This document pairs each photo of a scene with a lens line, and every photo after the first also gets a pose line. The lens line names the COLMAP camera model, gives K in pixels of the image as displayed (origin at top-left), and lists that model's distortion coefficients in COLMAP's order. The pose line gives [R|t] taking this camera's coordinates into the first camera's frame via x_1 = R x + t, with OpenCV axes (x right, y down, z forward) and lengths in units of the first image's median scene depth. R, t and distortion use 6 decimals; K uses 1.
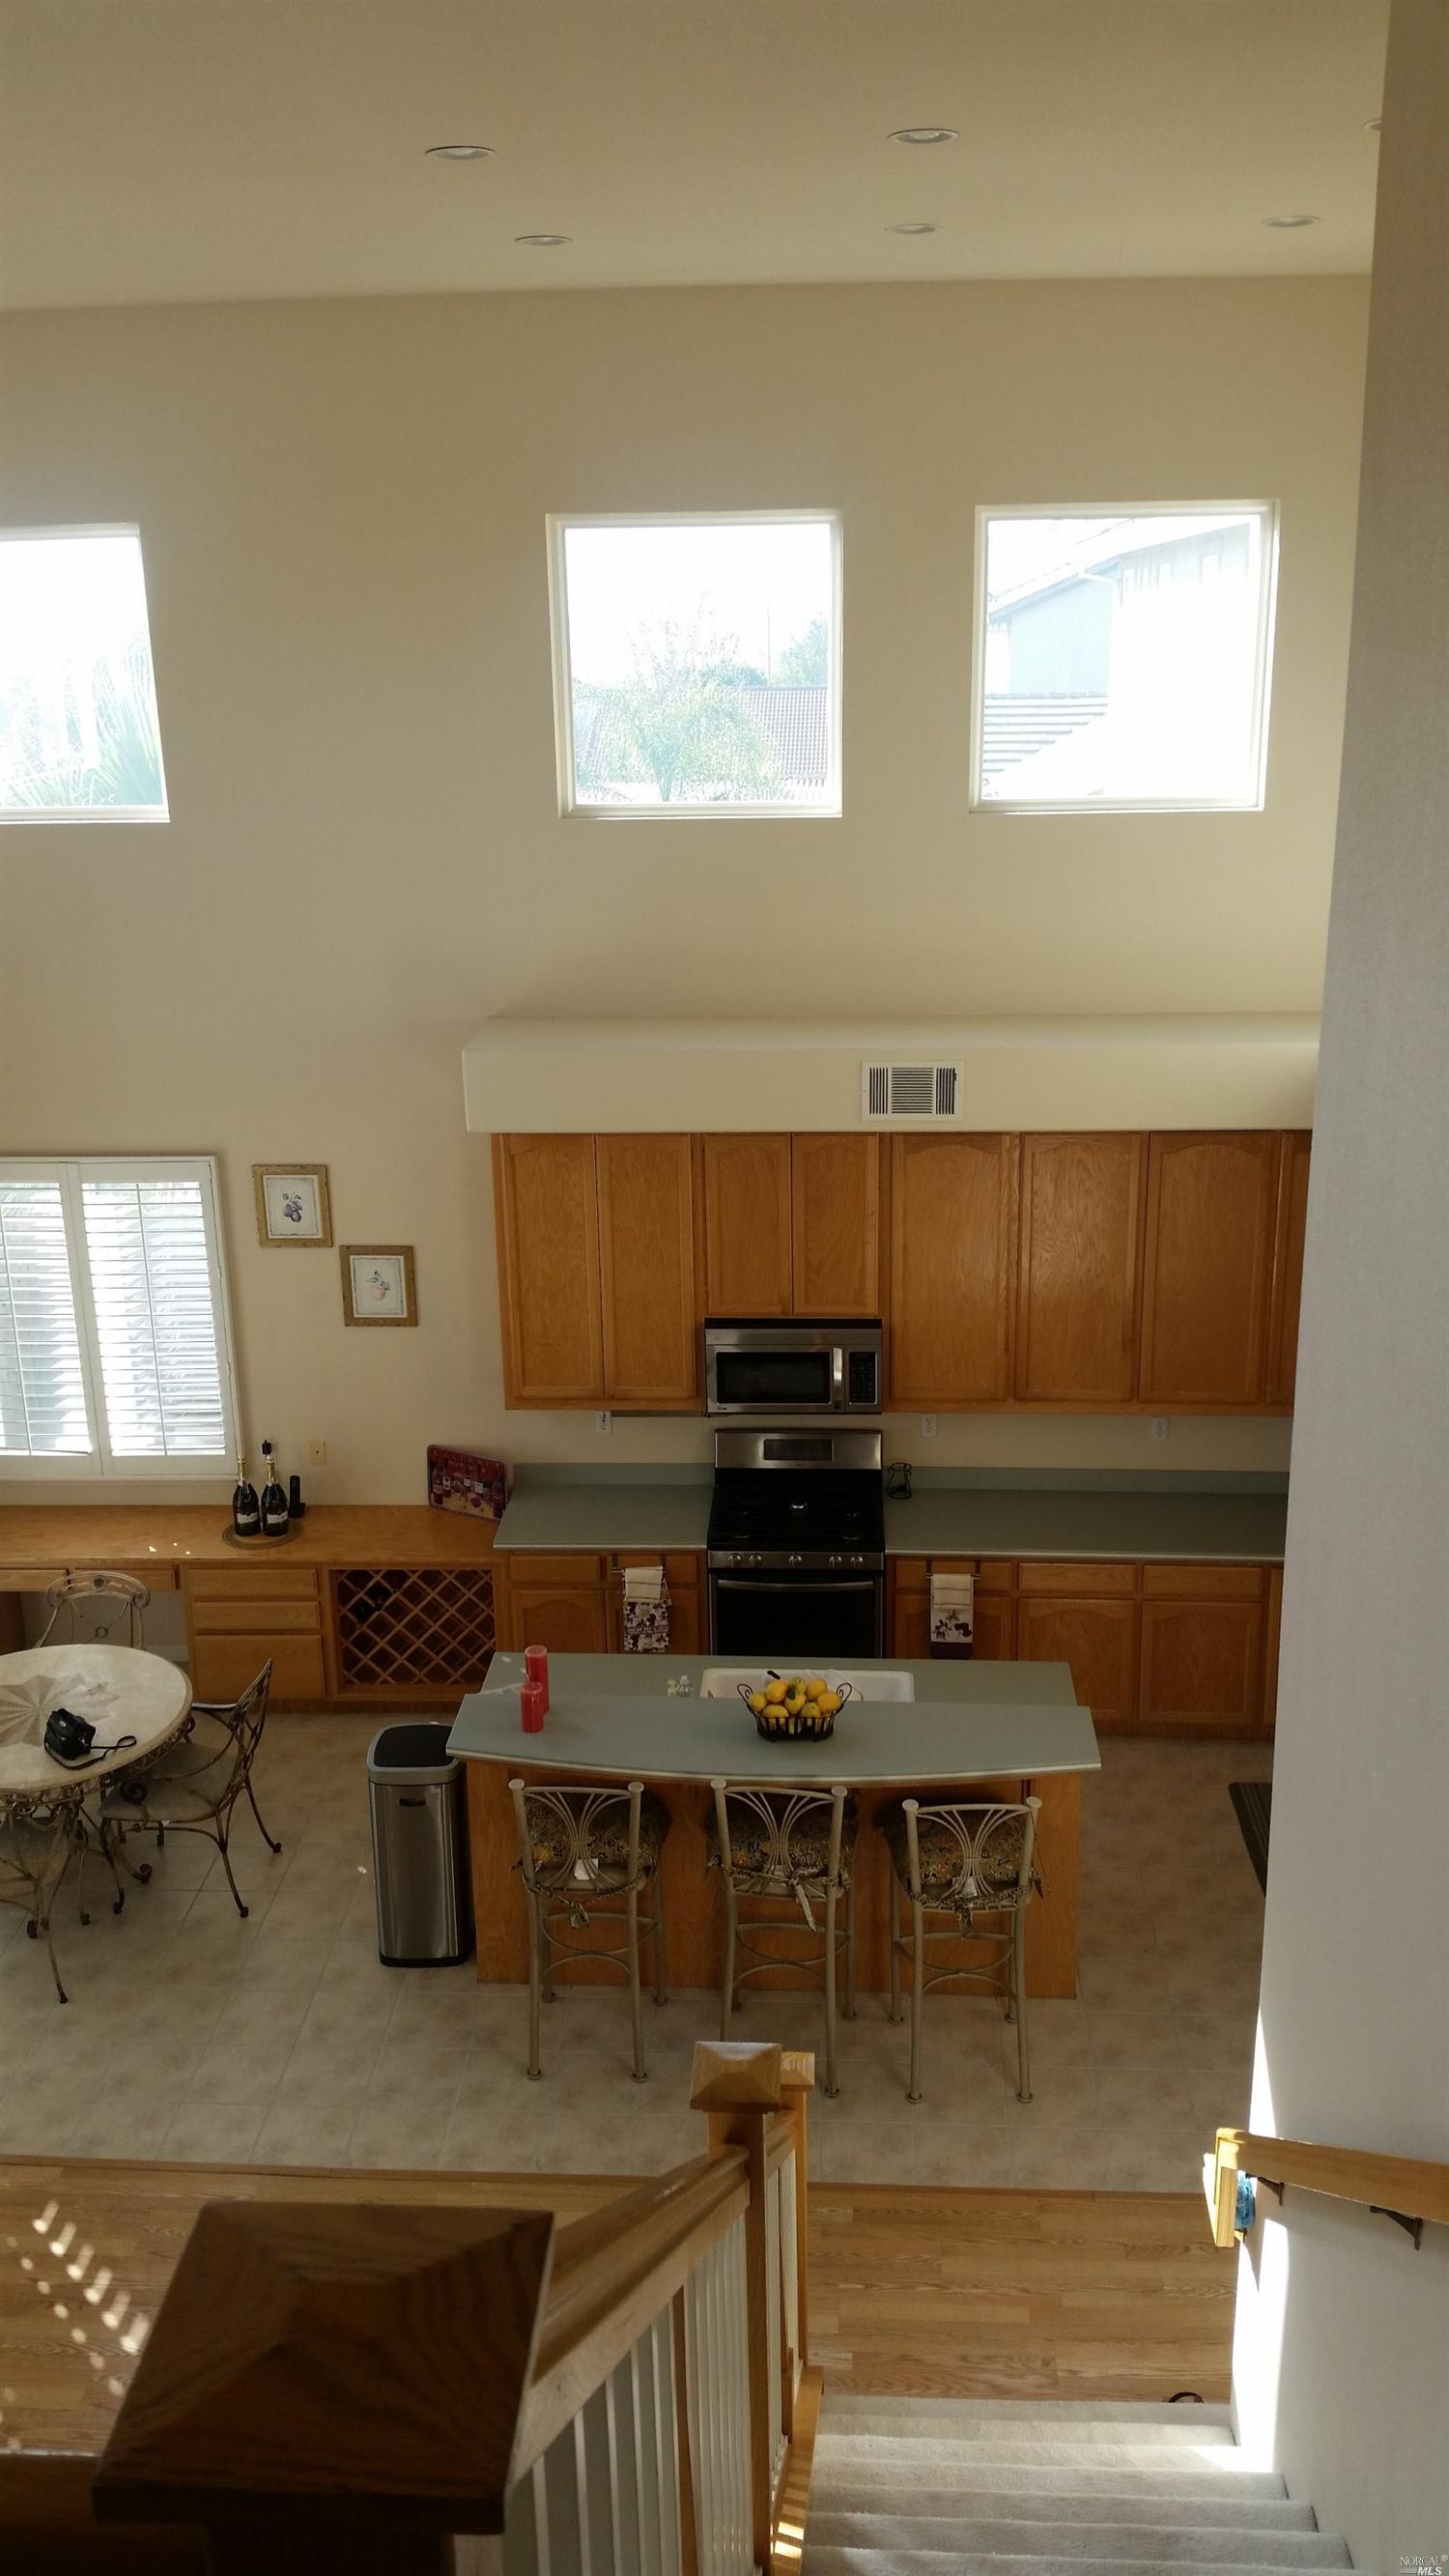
lens RADIAL K [[2013.9, 0, 735.5], [0, 2013.9, 1294.1], [0, 0, 1]] dist [0.085081, -0.127105]
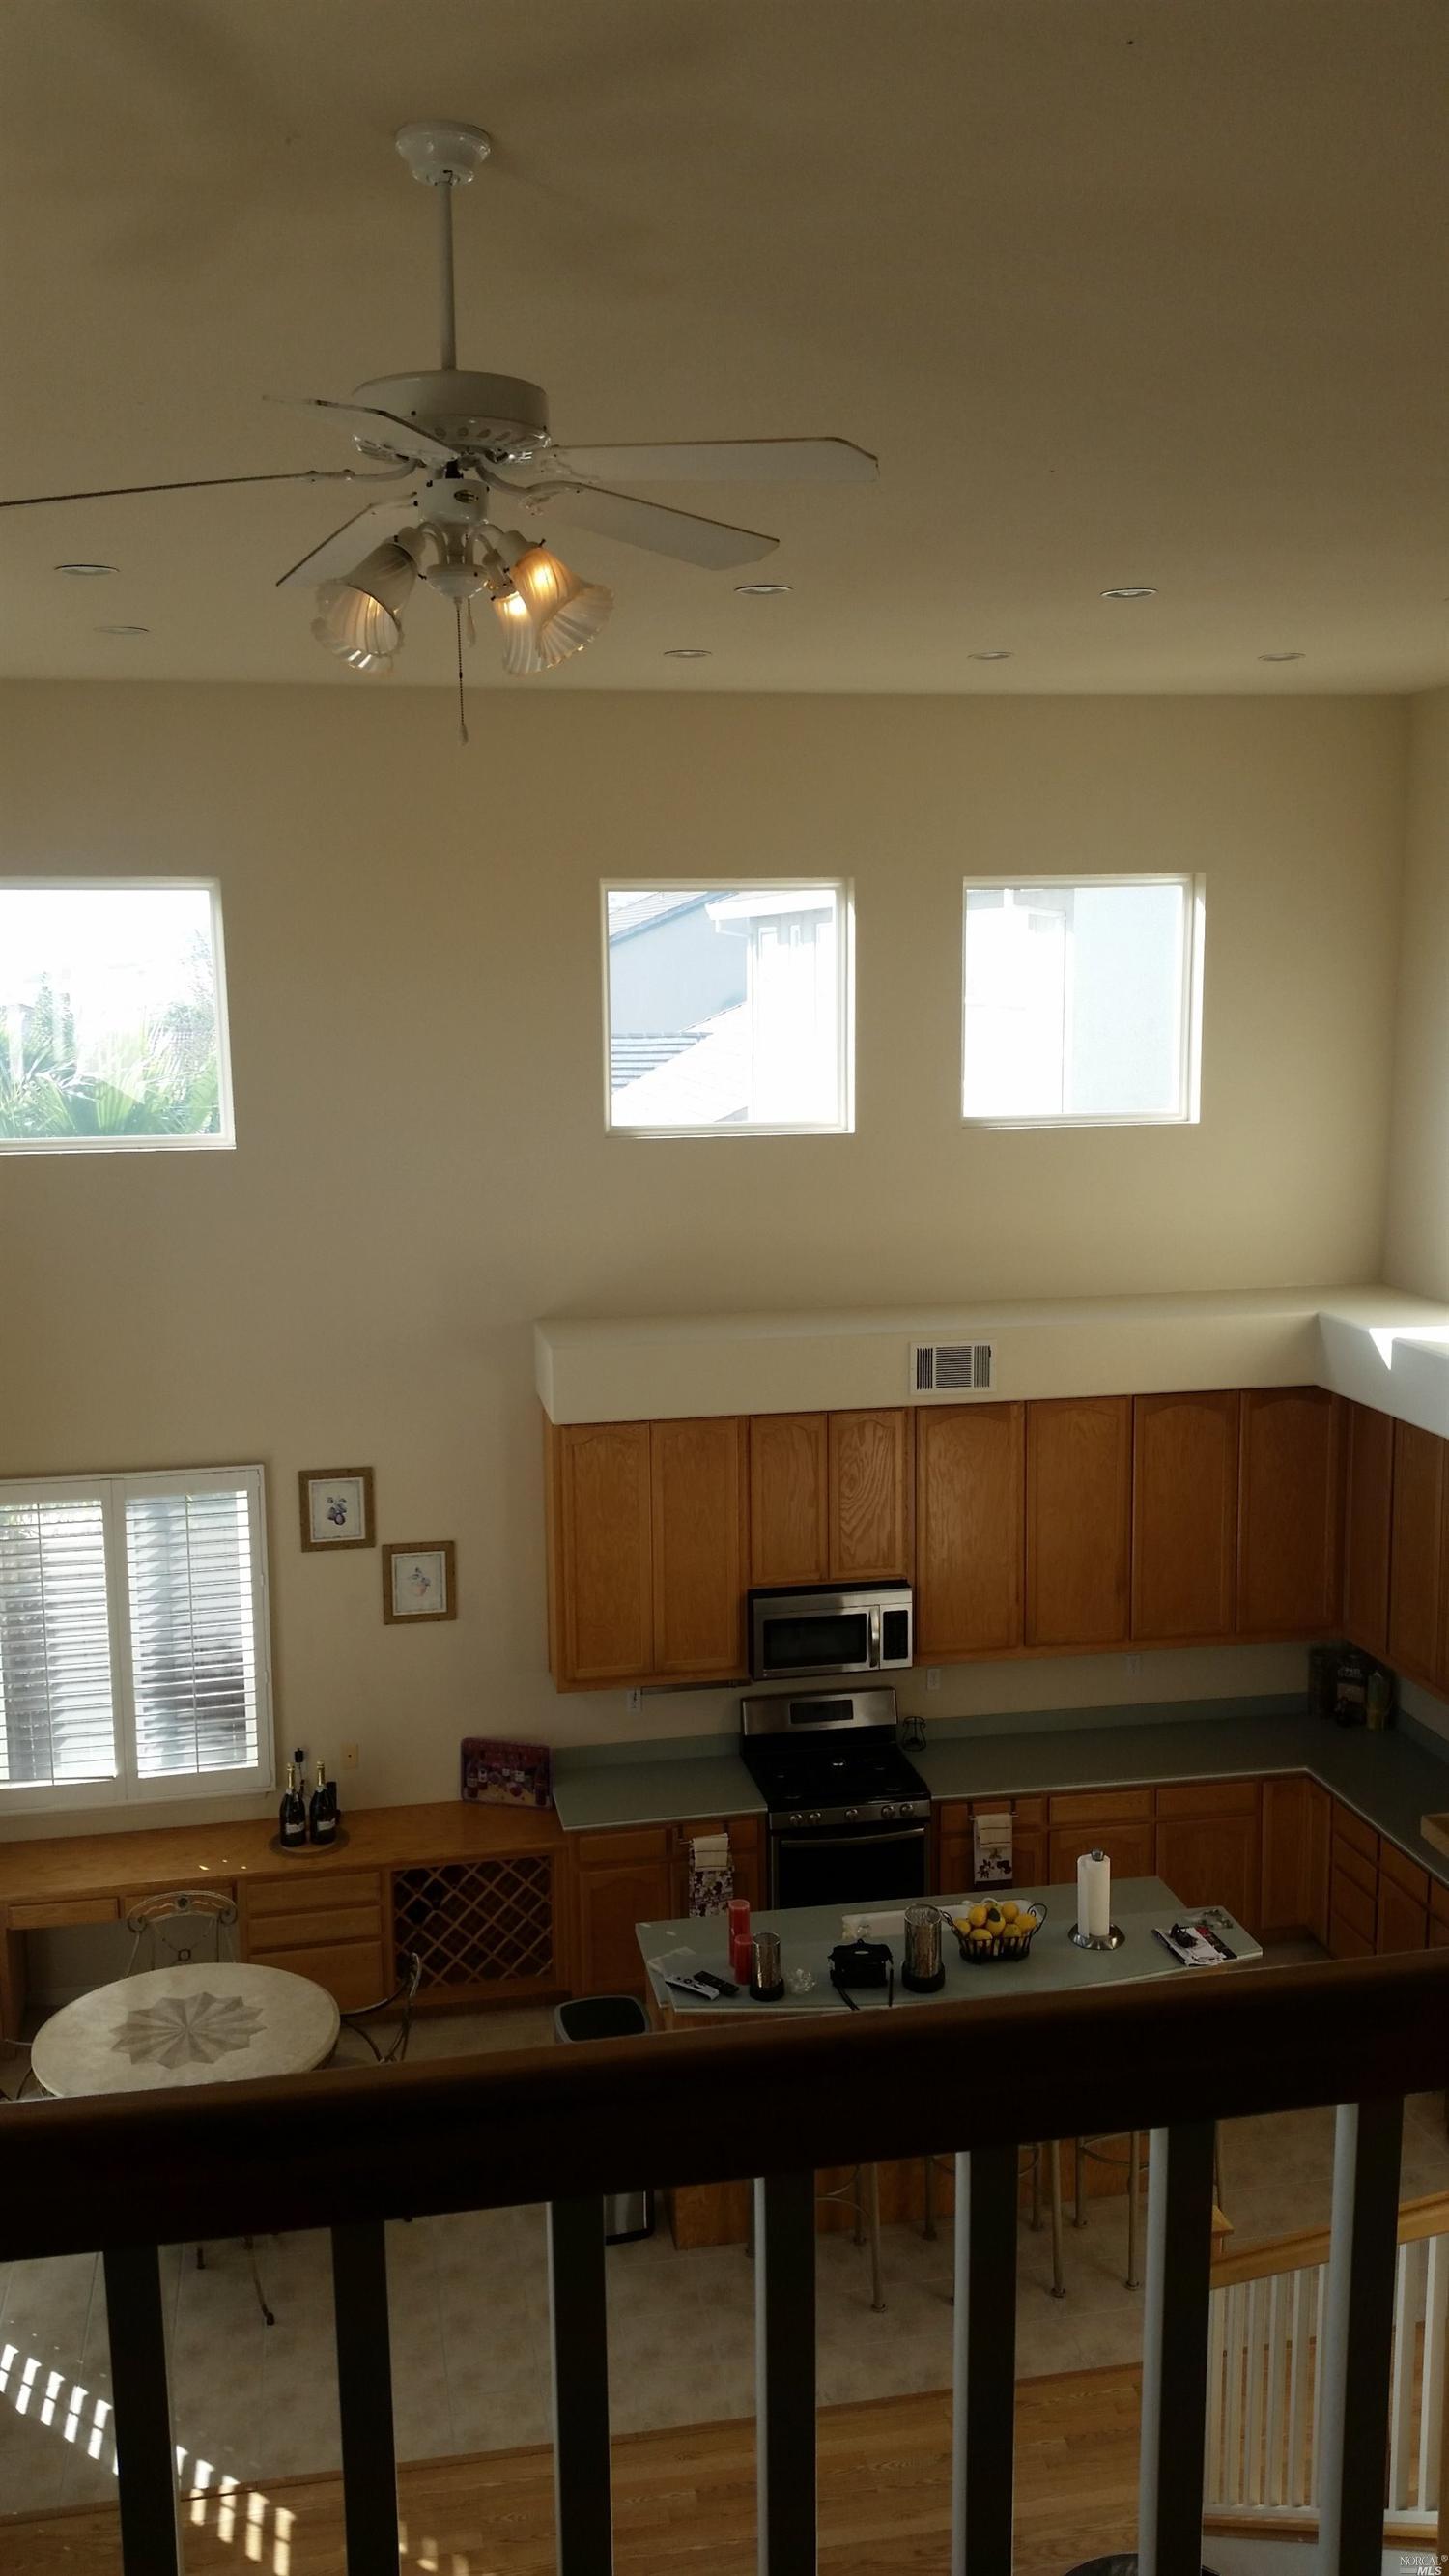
lens RADIAL K [[2013.9, 0, 735.5], [0, 2013.9, 1294.1], [0, 0, 1]] dist [0.085081, -0.127105]
pose [[0.971241, -0.033128, 0.235782, -0.262878], [0.069787, 0.986390, -0.148878, 0.015887], [-0.227641, 0.161051, 0.960334, -0.050297]]
